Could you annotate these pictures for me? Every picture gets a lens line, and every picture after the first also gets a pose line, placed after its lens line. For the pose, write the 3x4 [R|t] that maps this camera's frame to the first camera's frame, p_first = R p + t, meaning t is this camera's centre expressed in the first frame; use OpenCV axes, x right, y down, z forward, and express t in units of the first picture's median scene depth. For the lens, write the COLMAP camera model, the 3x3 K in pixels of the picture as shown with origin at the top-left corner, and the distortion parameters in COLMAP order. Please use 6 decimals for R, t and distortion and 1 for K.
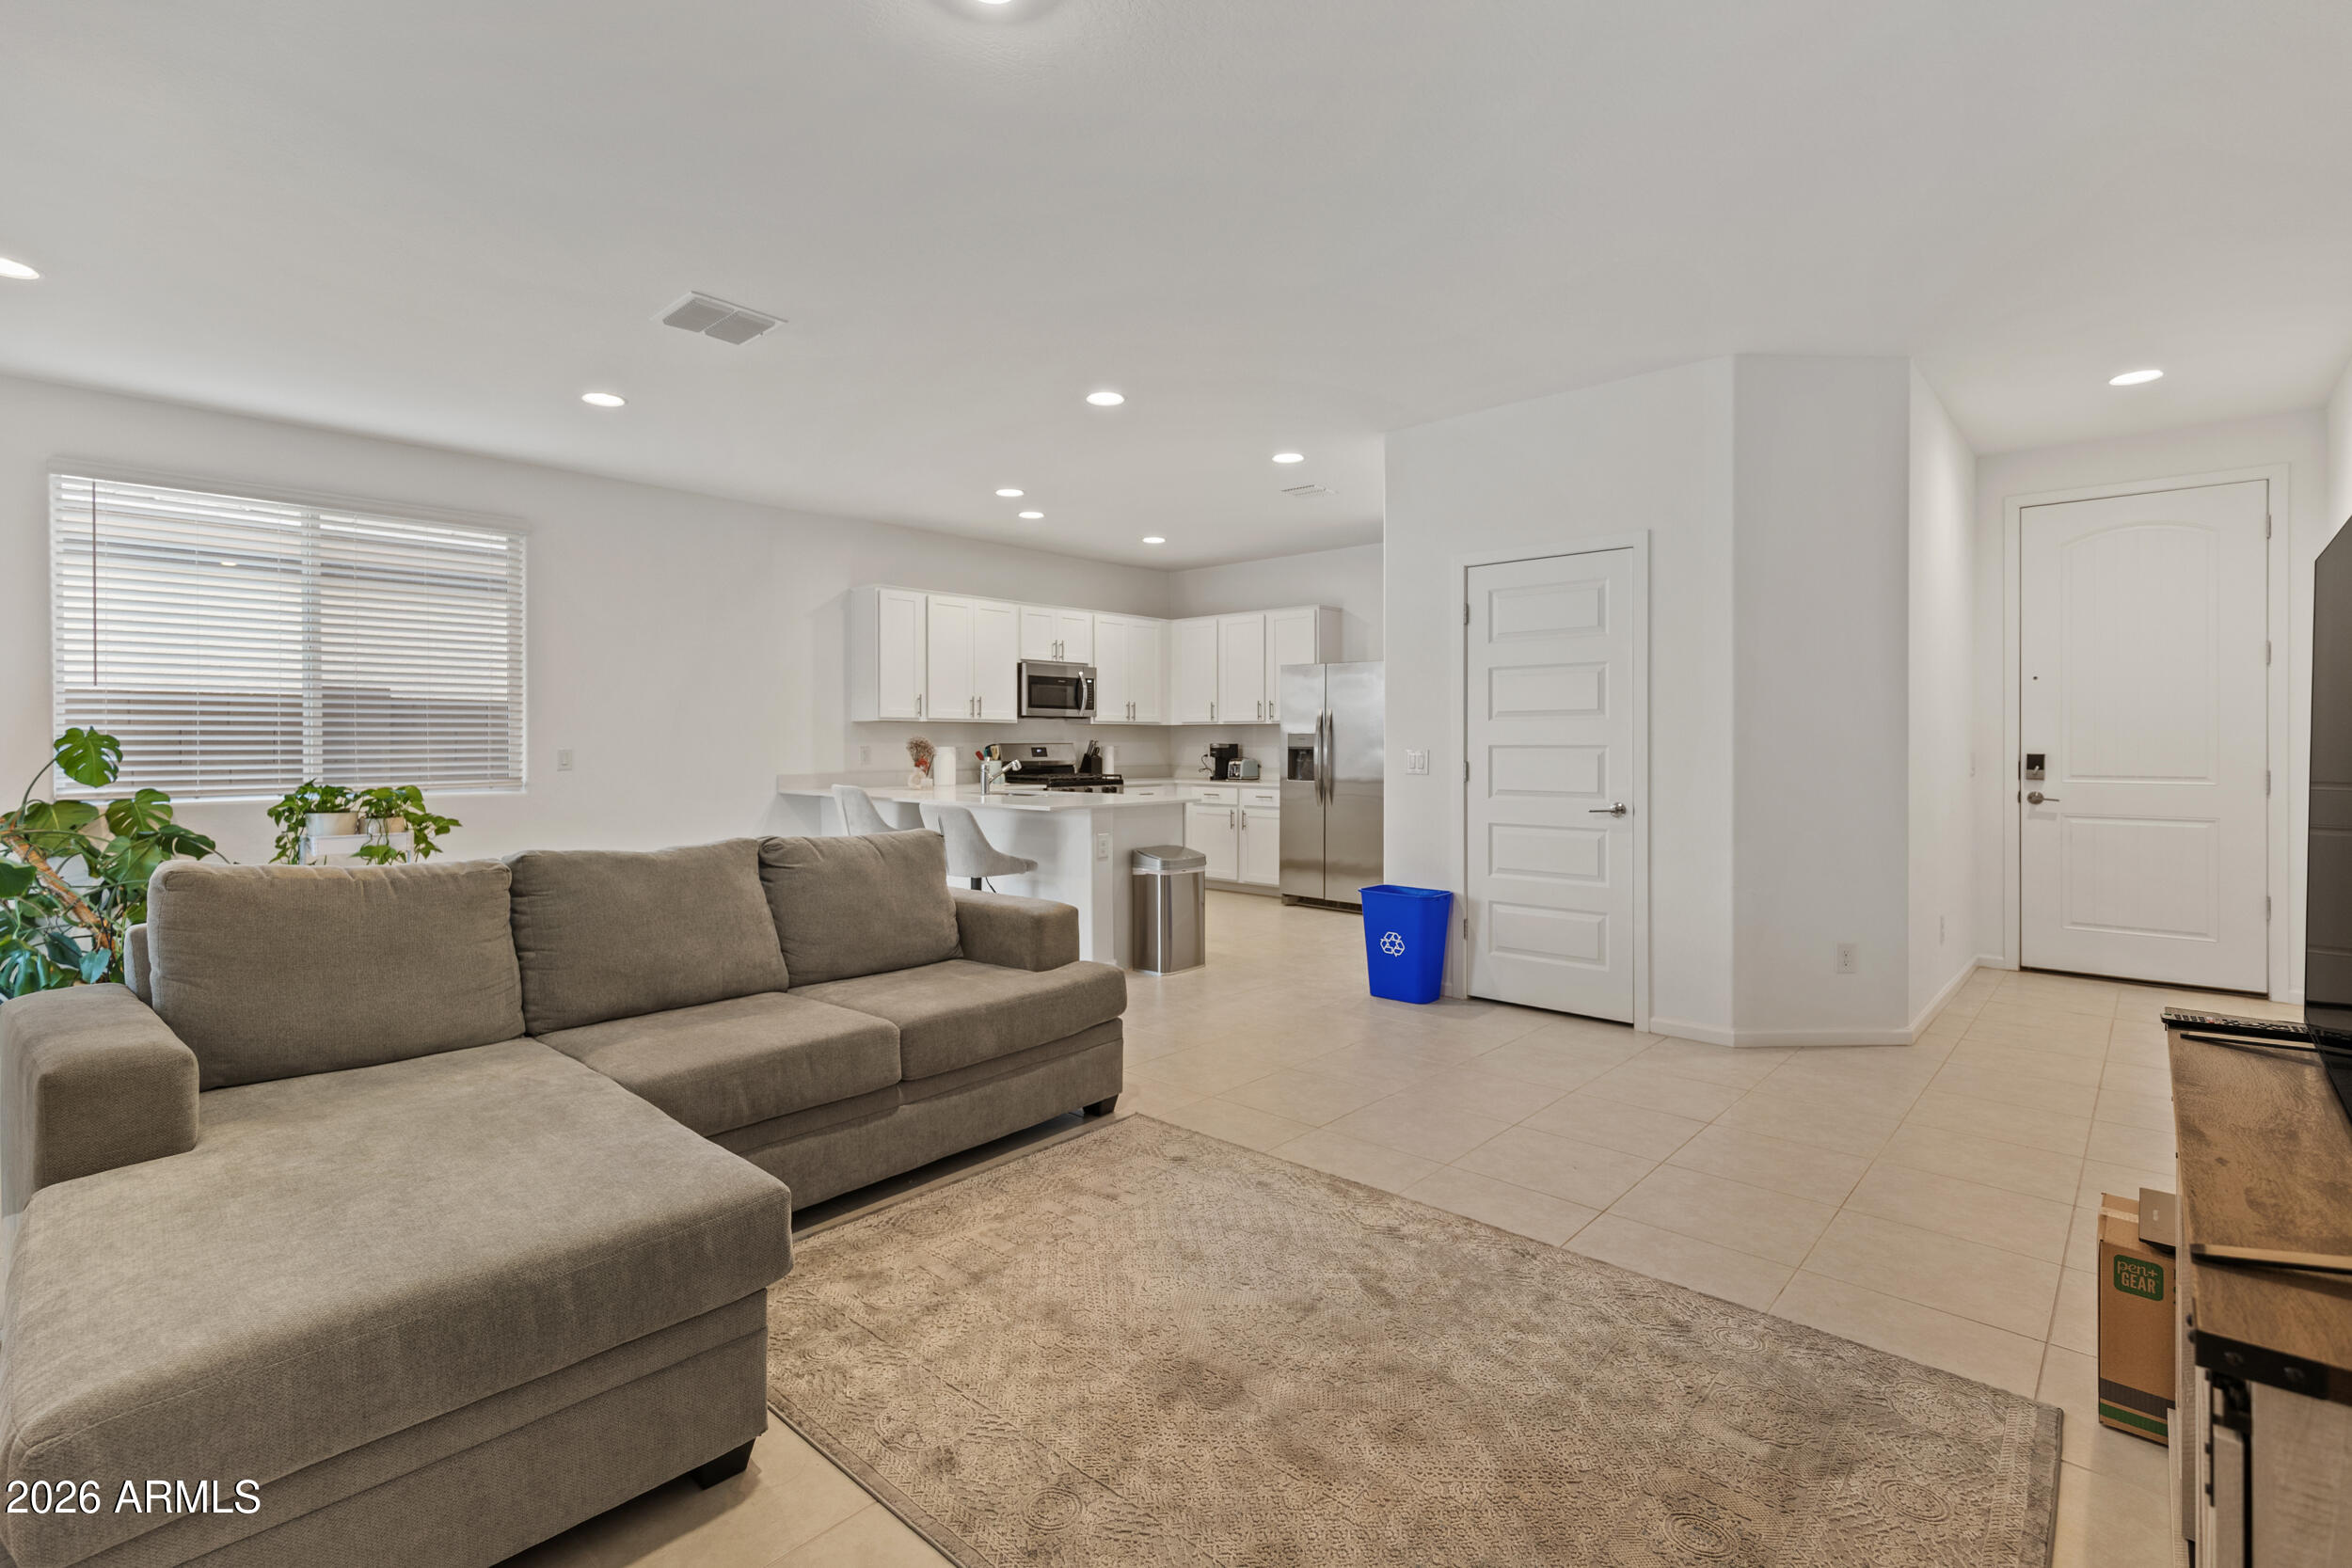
lens RADIAL K [[1078.2, 0, 1172.0], [0, 1078.2, 747.9], [0, 0, 1]] dist [0.003964, -0.000215]
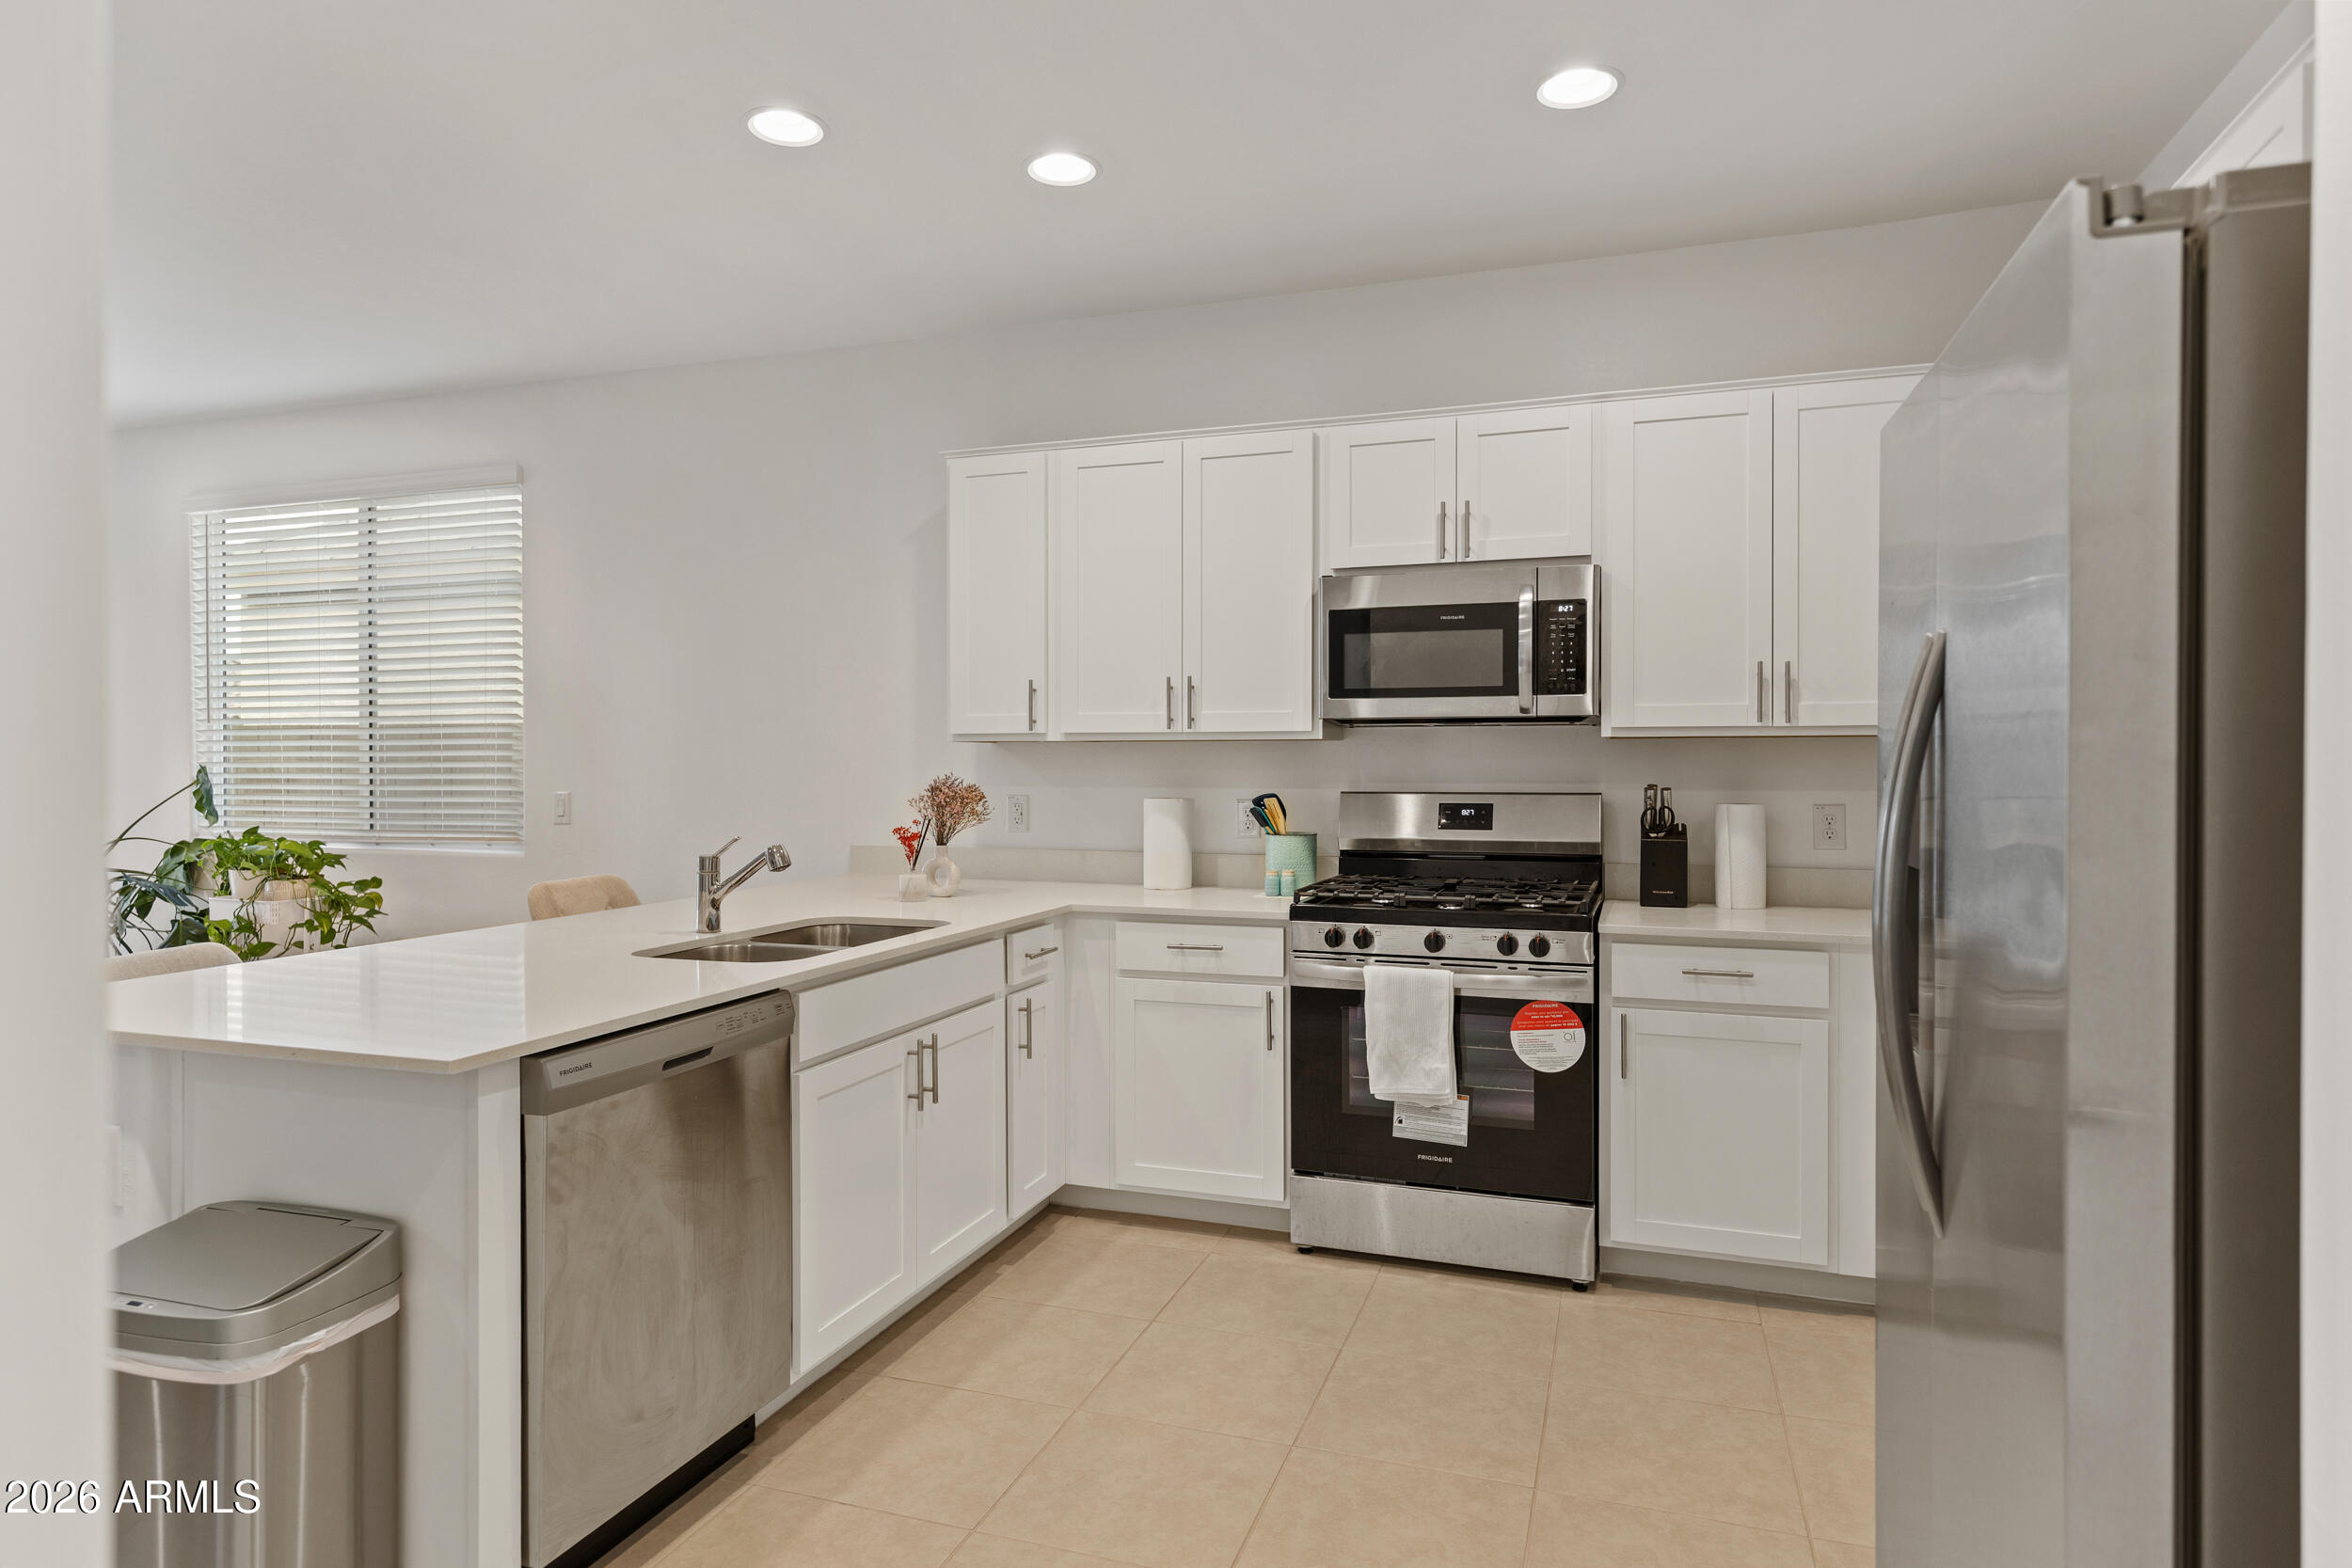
lens RADIAL K [[1351.1, 0, 1178.9], [0, 1351.1, 770.2], [0, 0, 1]] dist [0.011902, -0.000573]
pose [[0.393640, 0.006562, -0.919241, 0.383993], [-0.004542, 0.999976, 0.005194, -0.020172], [0.919253, 0.002131, 0.393660, 1.081415]]
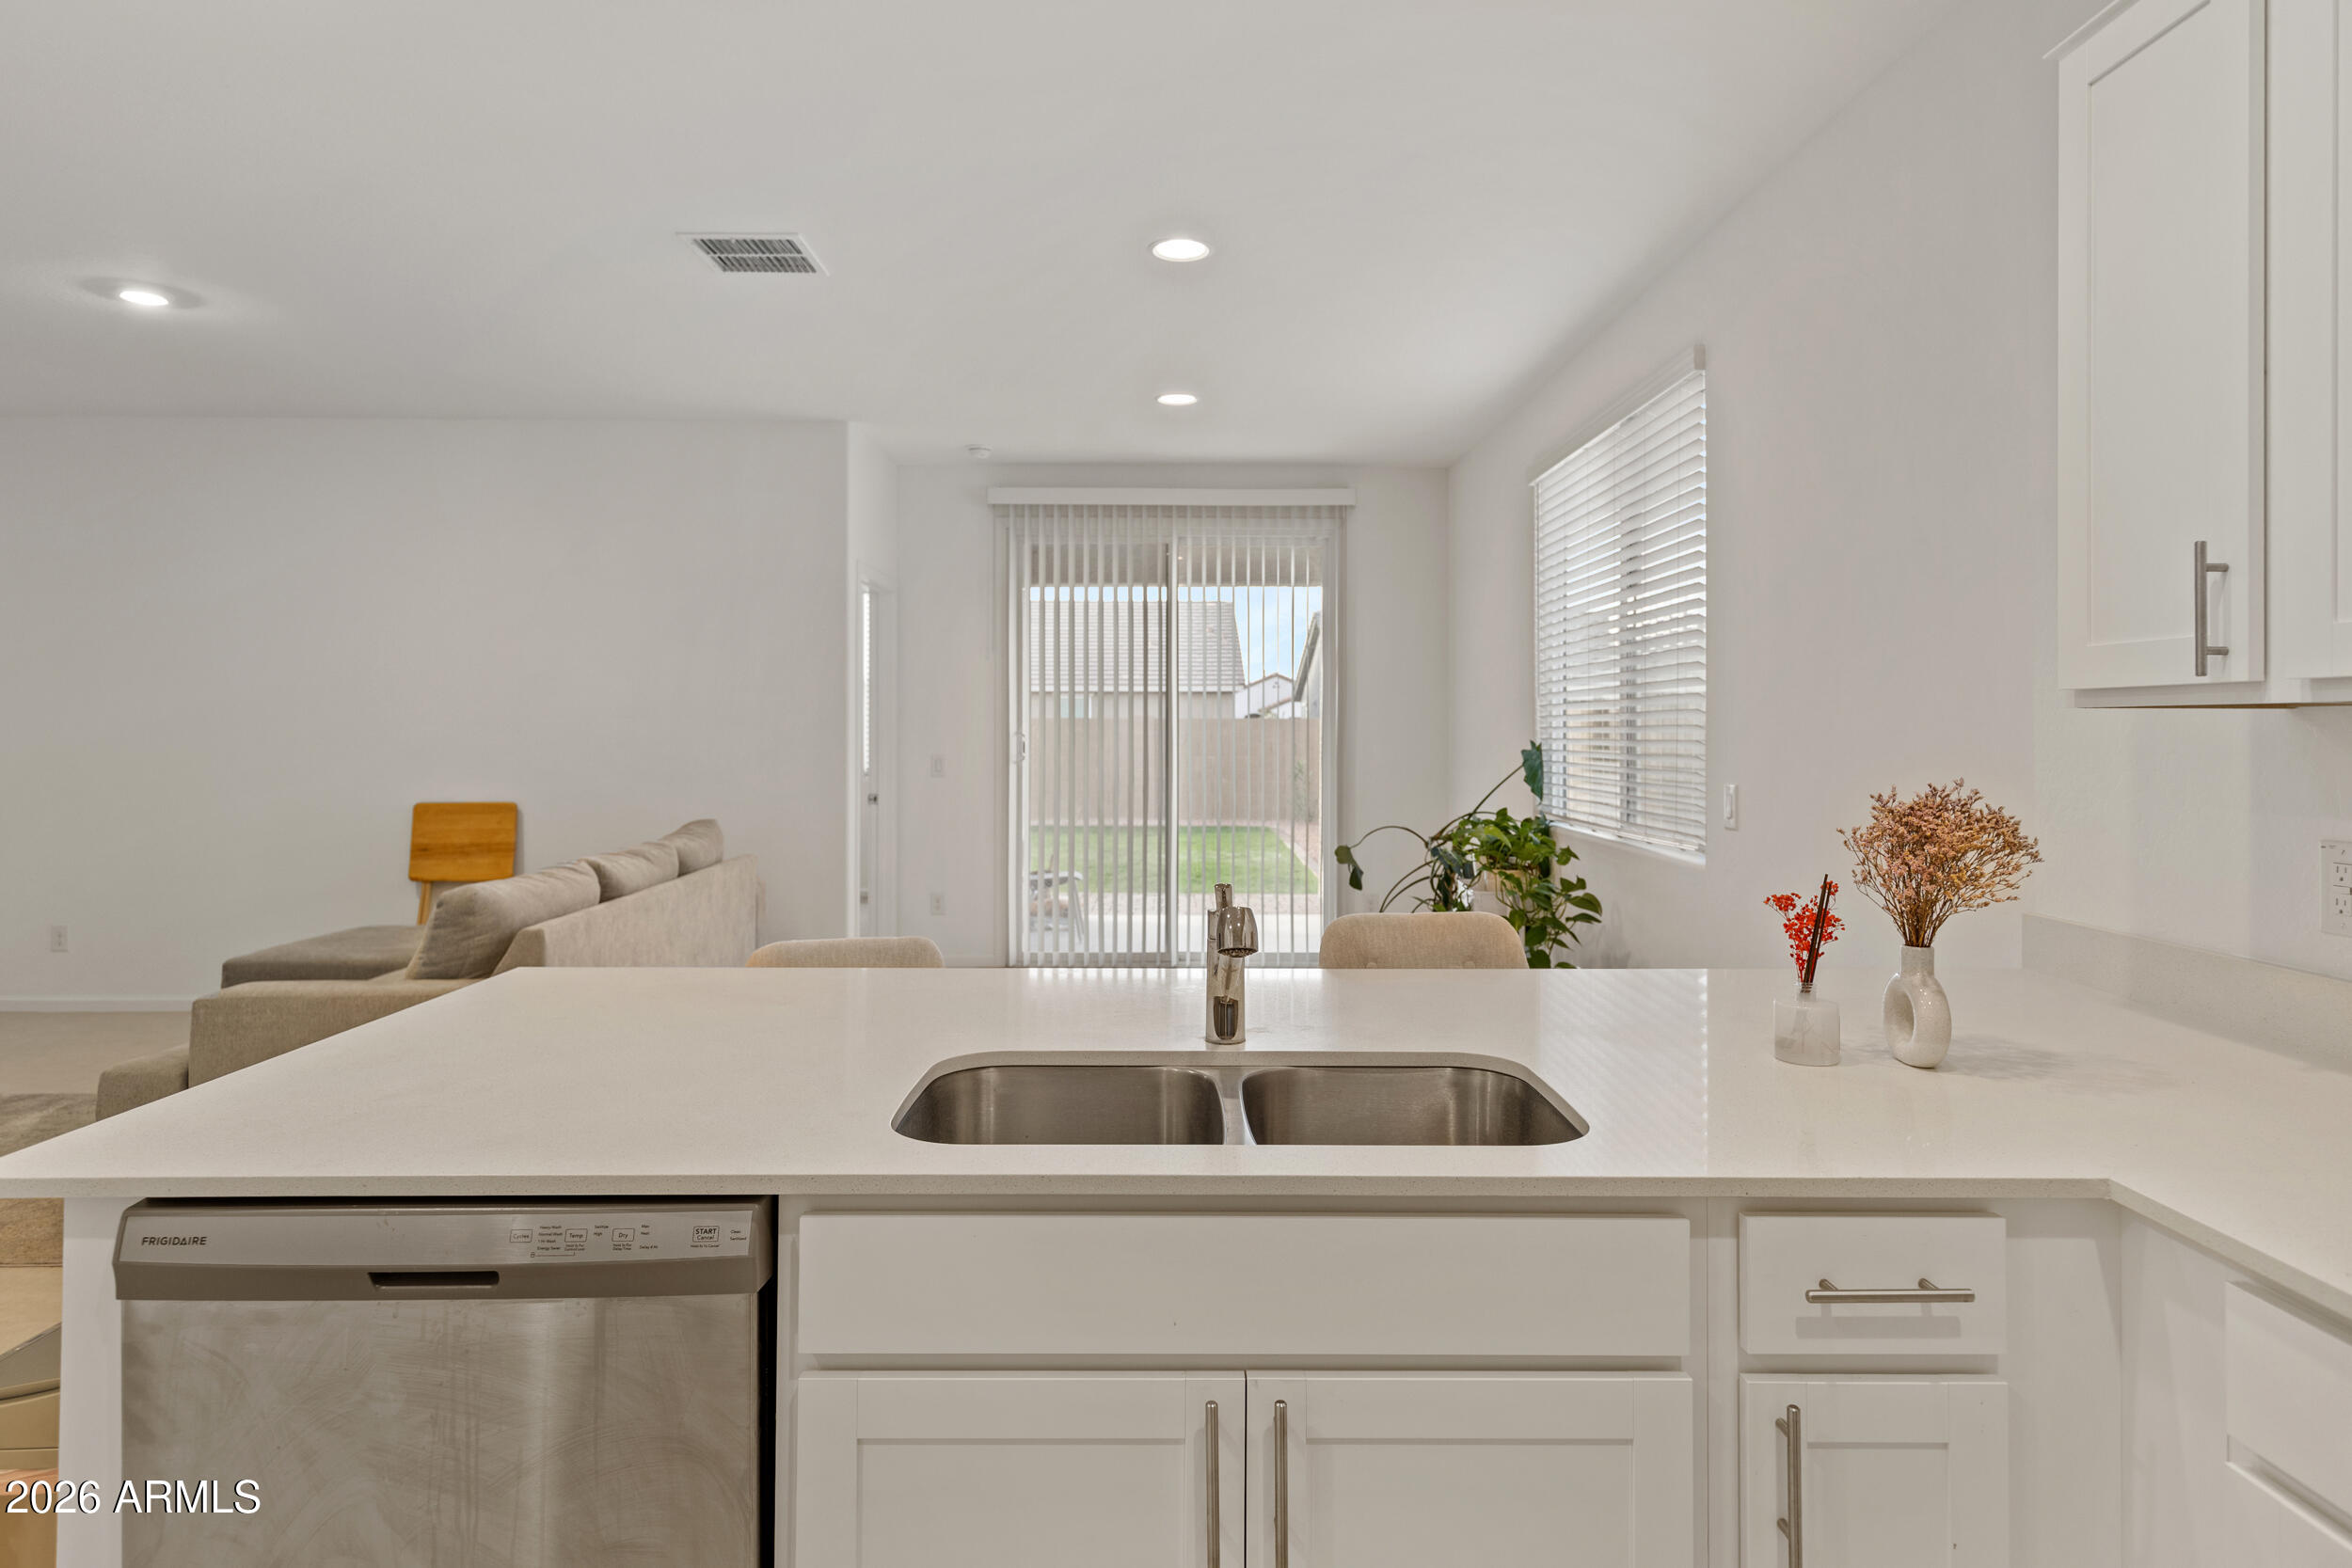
lens RADIAL K [[1351.1, 0, 1148.0], [0, 1351.1, 733.9], [0, 0, 1]] dist [0.011902, -0.000573]
pose [[-0.740097, -0.000373, -0.672501, 0.033515], [-0.005824, 0.999966, 0.005854, -0.025828], [0.672475, 0.008249, -0.740073, 1.347902]]
